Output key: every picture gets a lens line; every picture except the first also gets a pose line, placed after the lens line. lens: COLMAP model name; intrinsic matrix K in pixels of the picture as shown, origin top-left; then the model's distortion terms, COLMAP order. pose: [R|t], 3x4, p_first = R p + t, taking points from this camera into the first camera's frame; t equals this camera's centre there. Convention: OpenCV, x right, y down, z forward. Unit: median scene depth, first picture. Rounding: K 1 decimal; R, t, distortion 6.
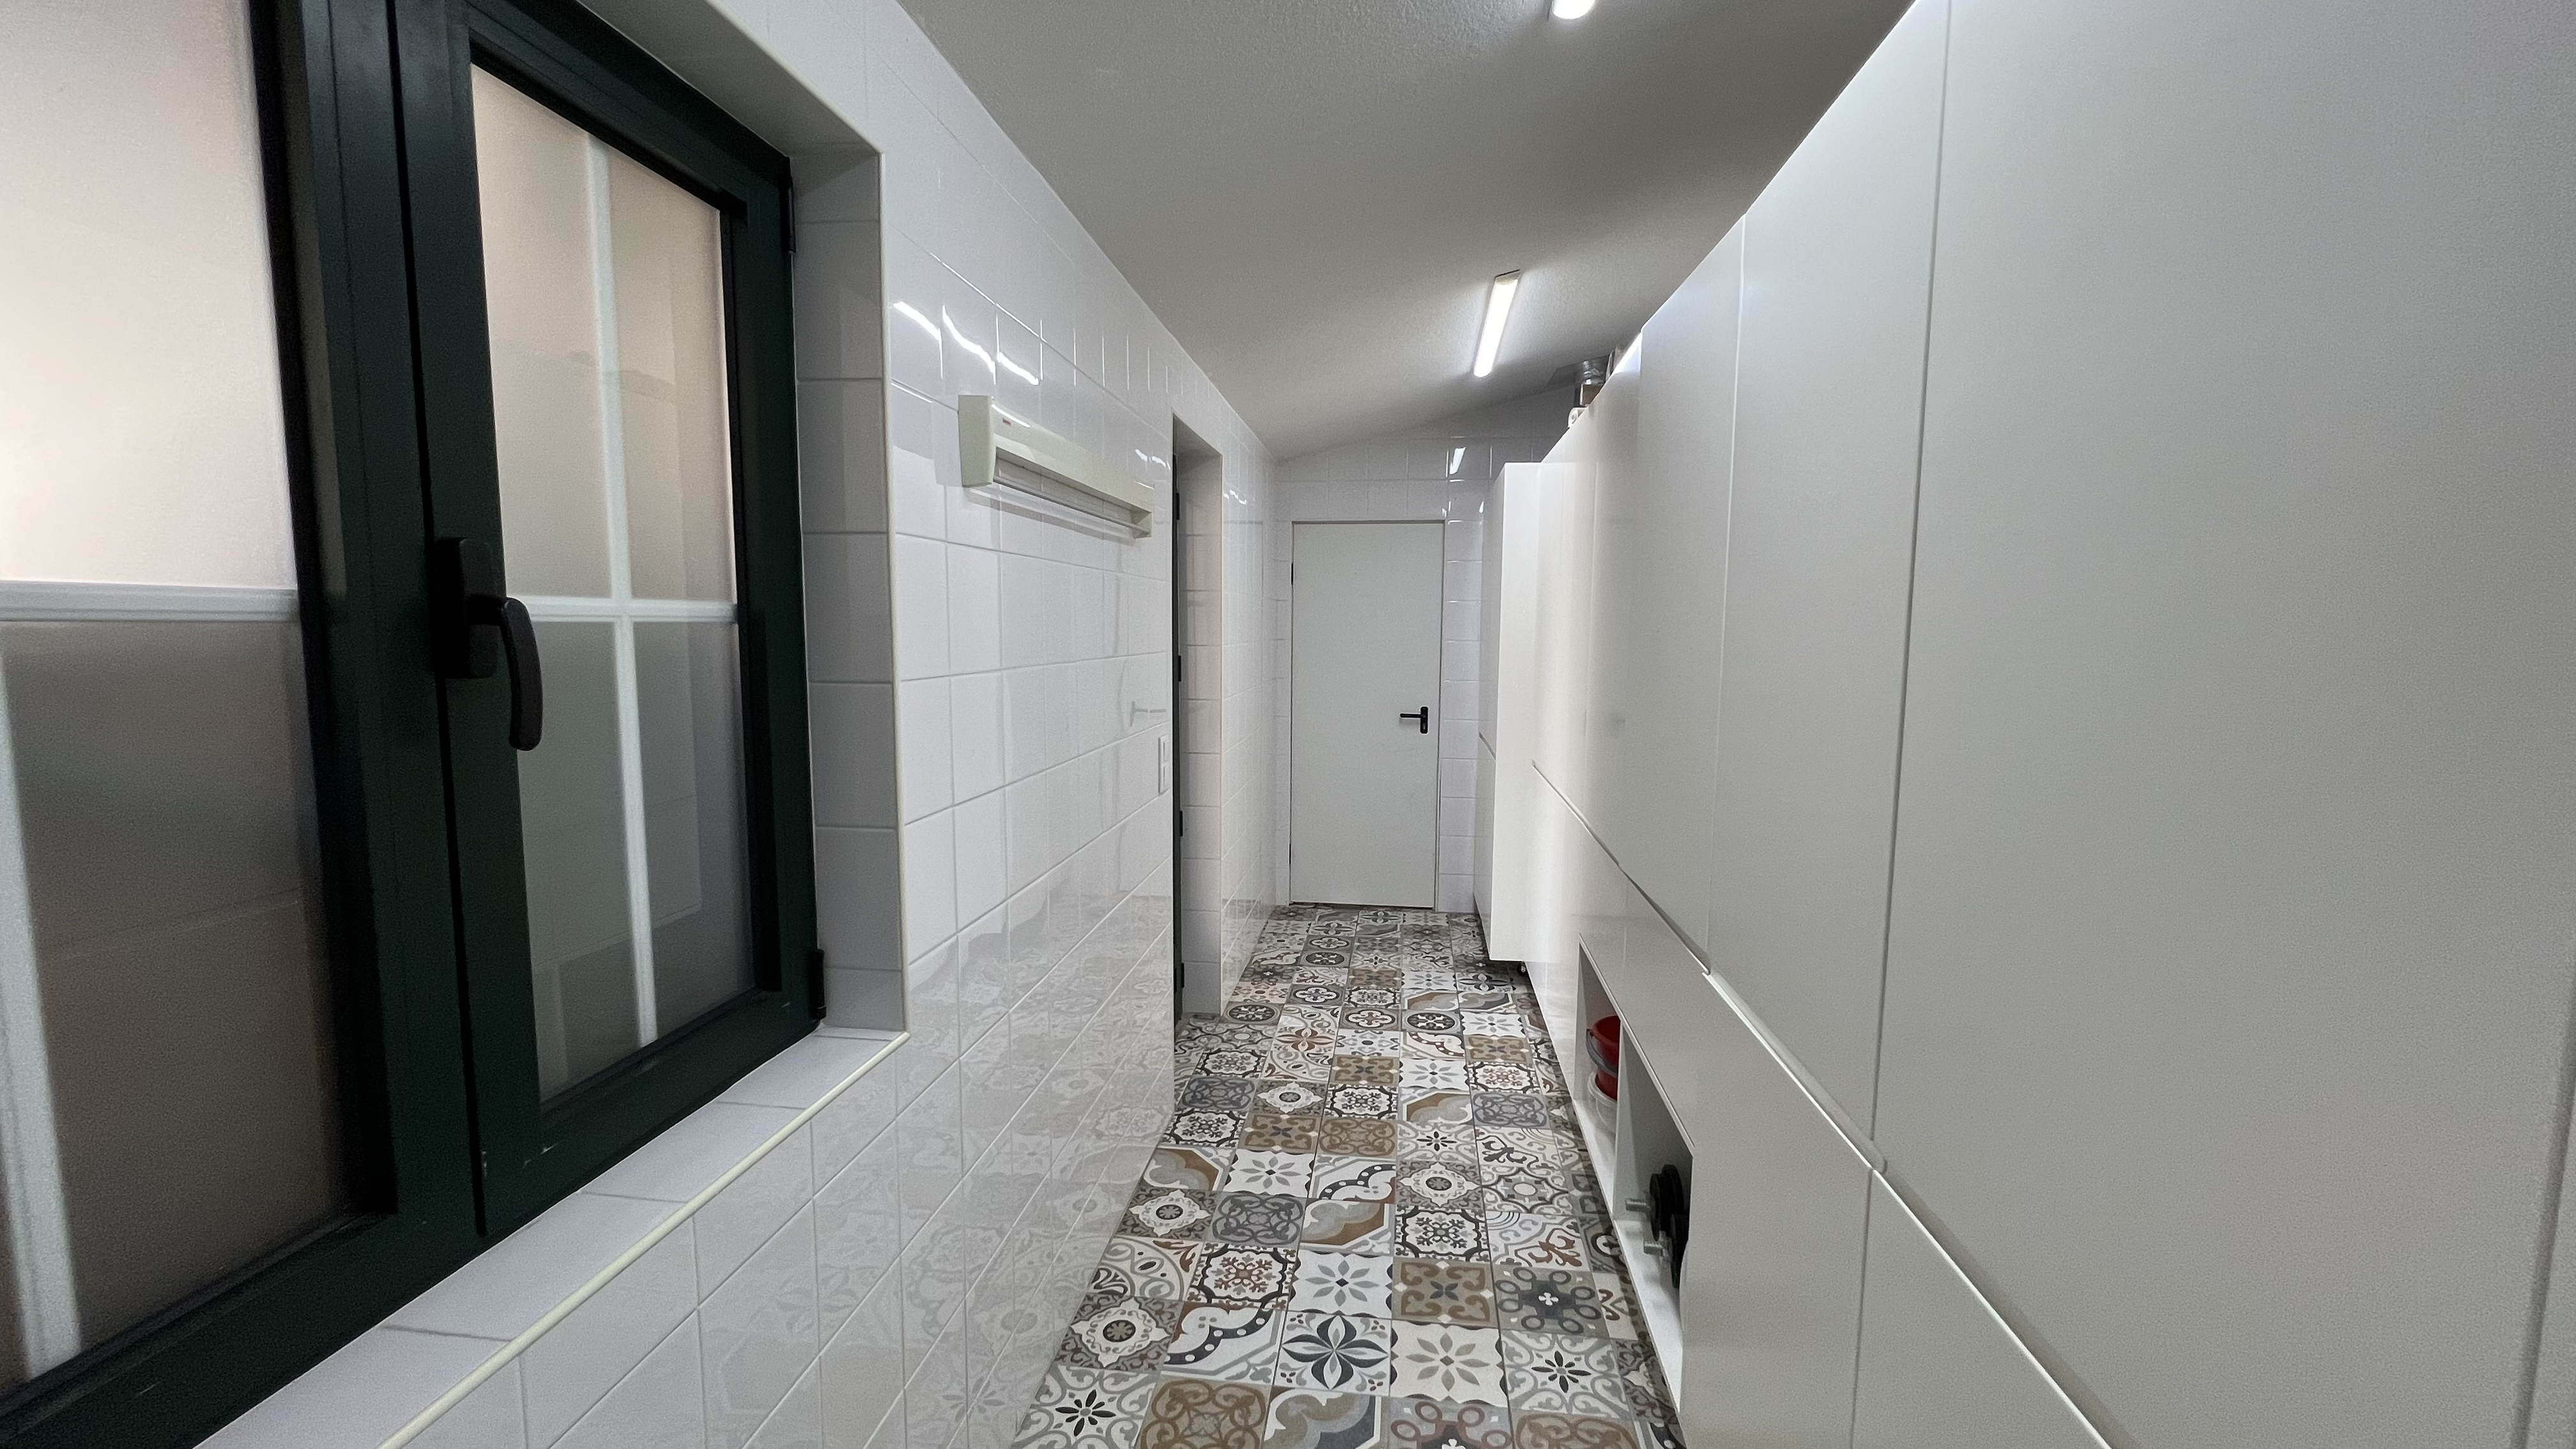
lens RADIAL K [[1033.0, 0, 1281.7], [0, 1033.0, 725.9], [0, 0, 1]] dist [-0.003191, 0.000658]
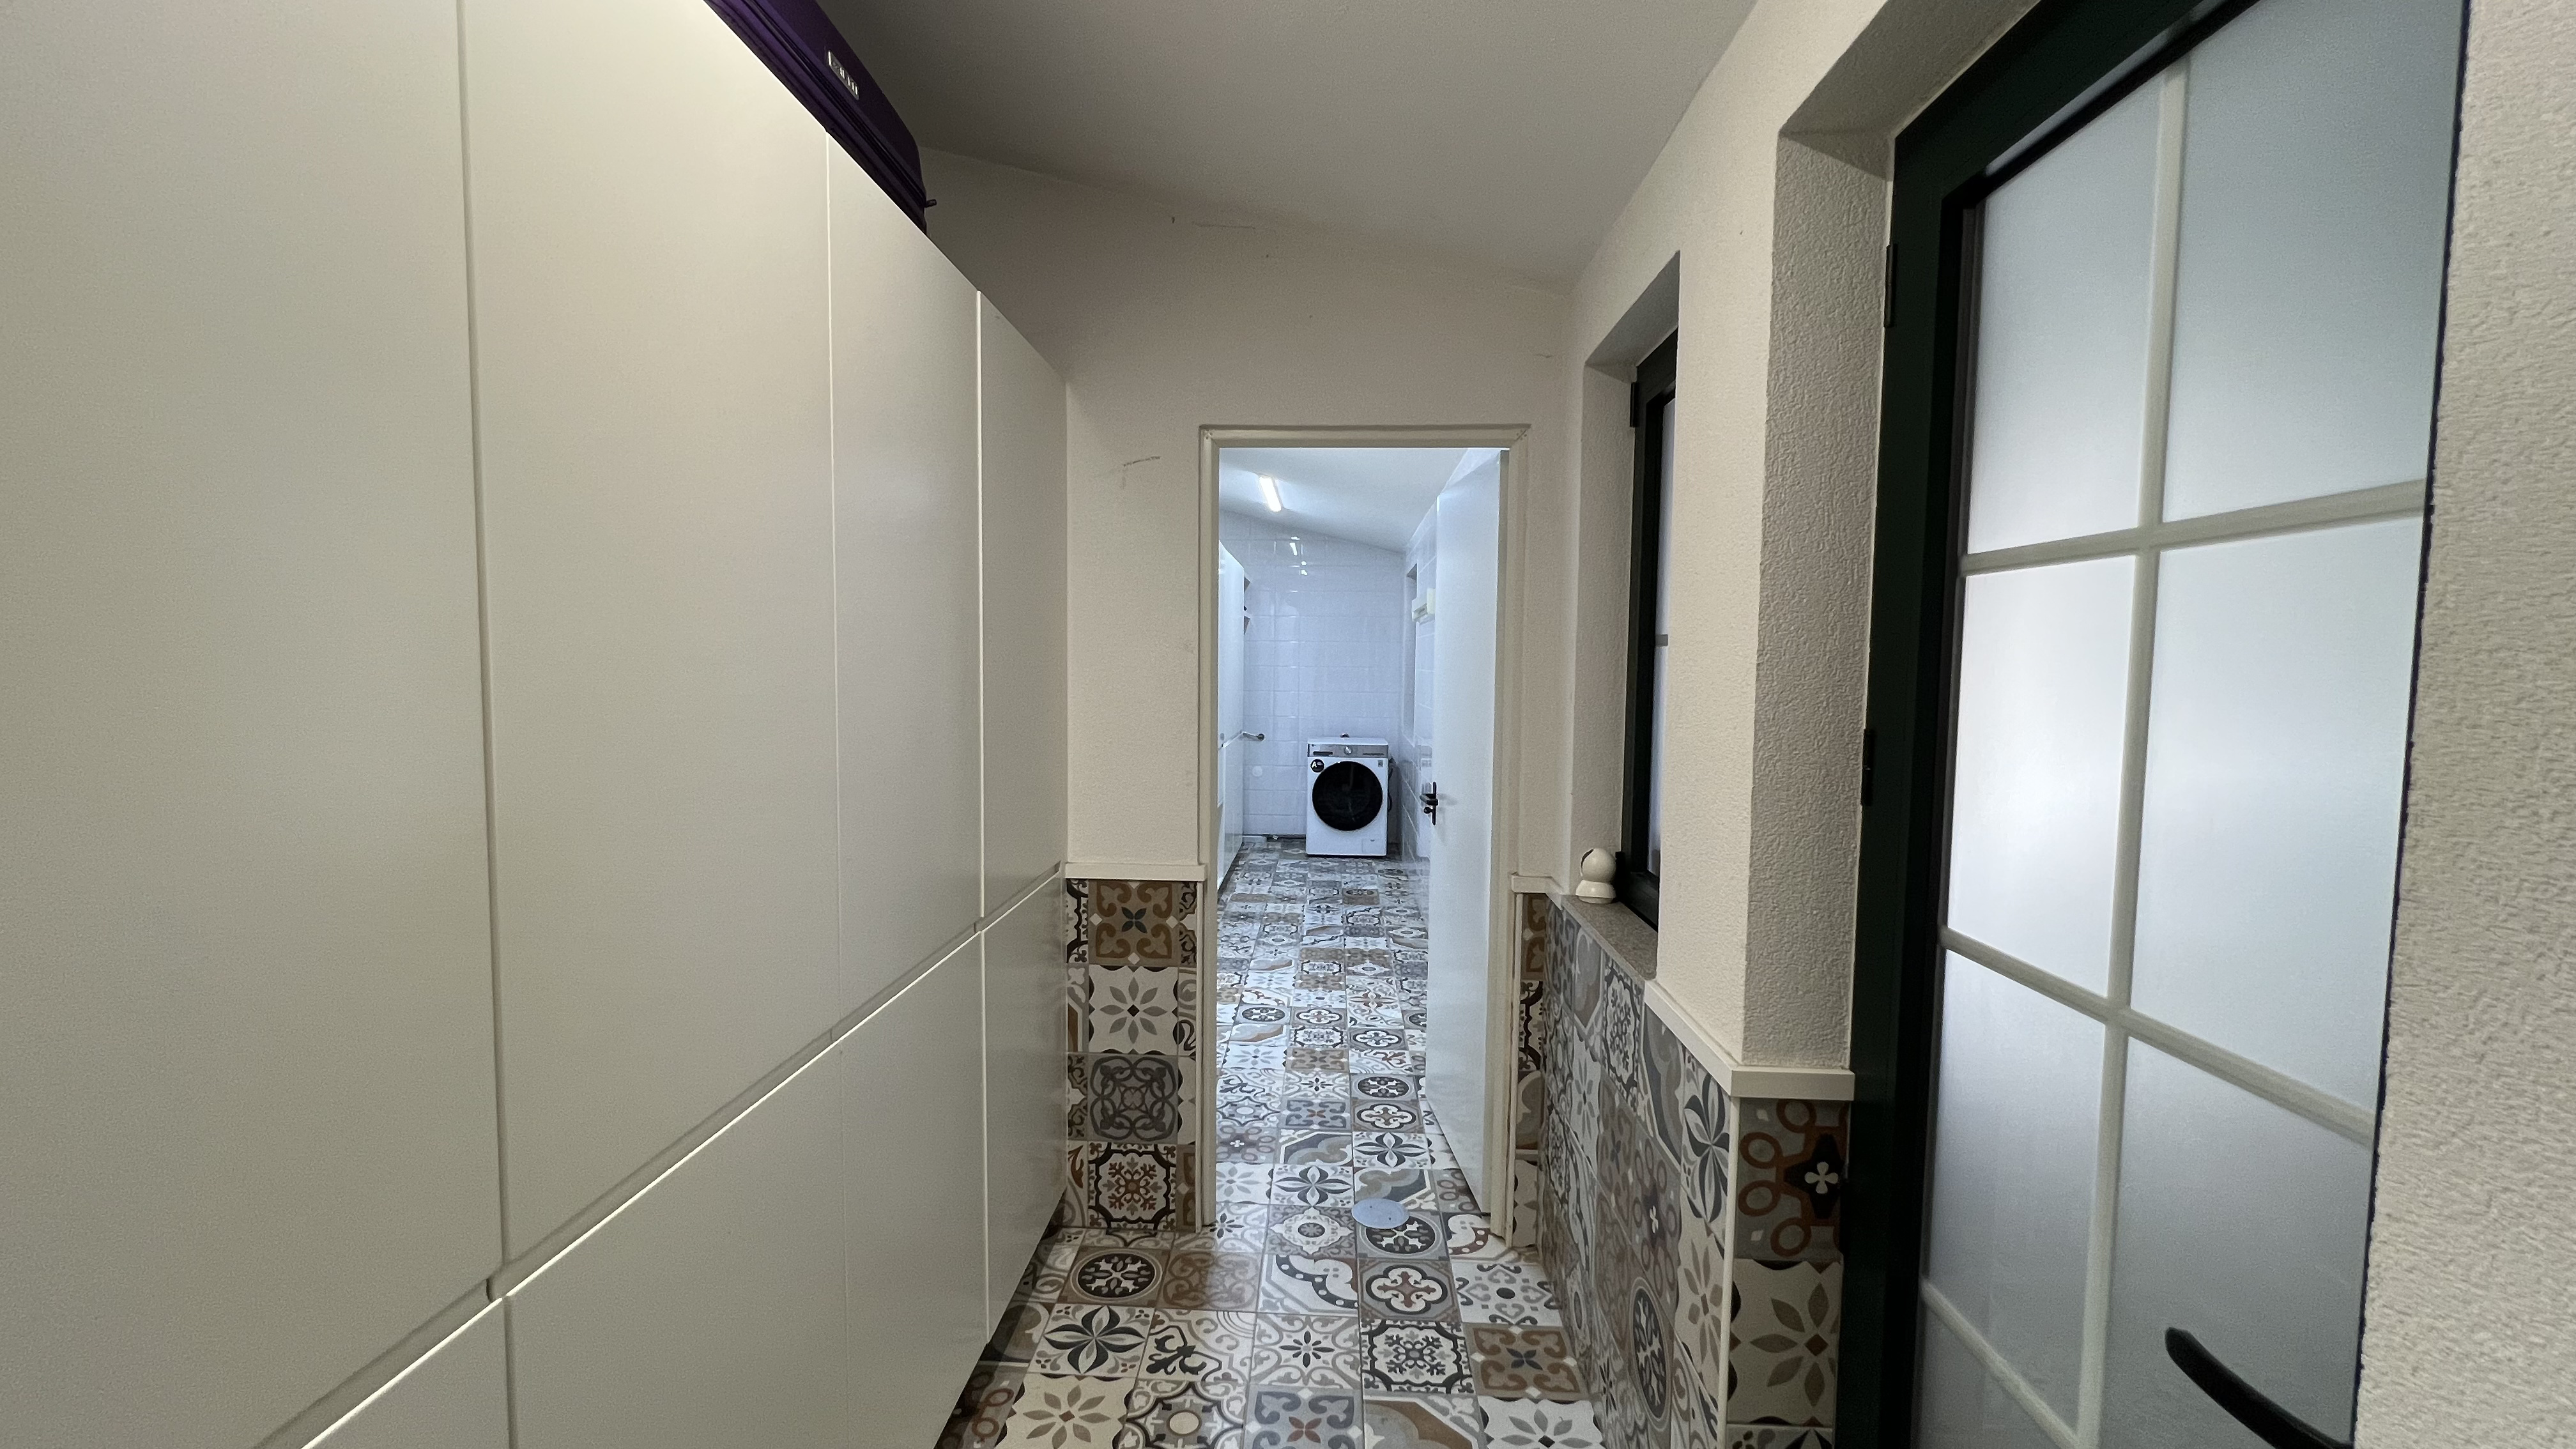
lens RADIAL K [[1030.7, 0, 1281.1], [0, 1030.7, 725.1], [0, 0, 1]] dist [-0.002213, 0.000360]
pose [[-0.997022, -0.015781, -0.075490, 0.226634], [-0.027594, 0.987037, 0.158106, -0.200230], [0.072017, 0.159718, -0.984532, 2.153306]]
